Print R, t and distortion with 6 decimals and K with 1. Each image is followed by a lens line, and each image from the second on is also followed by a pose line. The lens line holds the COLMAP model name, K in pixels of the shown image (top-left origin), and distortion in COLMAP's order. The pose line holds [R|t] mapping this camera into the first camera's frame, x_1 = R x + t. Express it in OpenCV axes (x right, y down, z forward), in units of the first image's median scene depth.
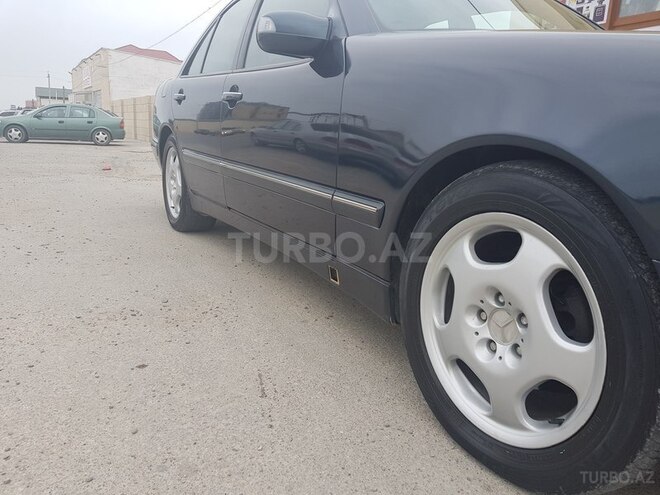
lens RADIAL K [[507.5, 0, 328.1], [0, 507.5, 258.9], [0, 0, 1]] dist [0.064098, -0.094910]
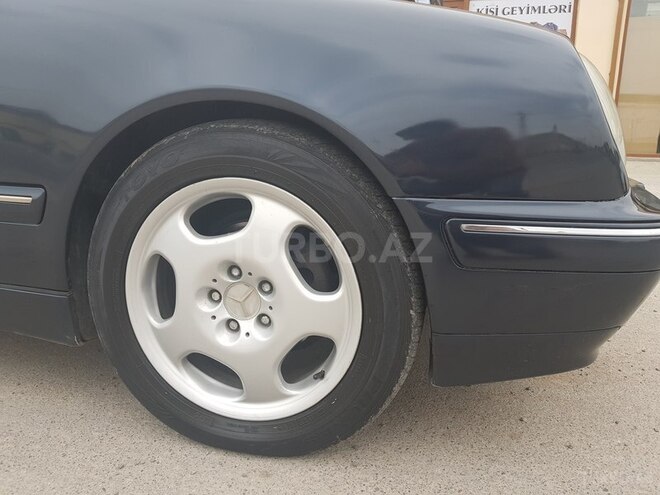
lens RADIAL K [[519.2, 0, 330.0], [0, 519.2, 247.5], [0, 0, 1]] dist [0.065808, -0.088679]
pose [[0.699500, -0.196396, 0.687116, -0.174540], [0.195287, 0.977431, 0.080568, -0.007248], [-0.687432, 0.077827, 0.722066, 0.199709]]
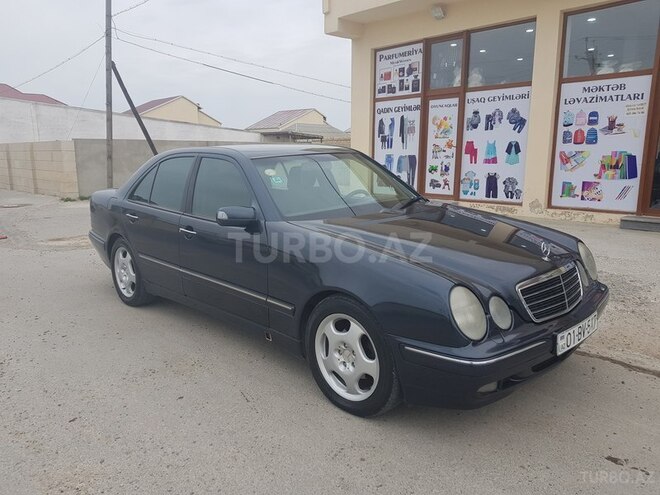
lens RADIAL K [[507.5, 0, 328.1], [0, 507.5, 258.9], [0, 0, 1]] dist [0.064098, -0.094910]
pose [[0.965248, -0.093917, 0.243876, -0.334715], [0.102218, 0.994528, -0.021580, -0.308379], [-0.240514, 0.045758, 0.969566, -1.486127]]
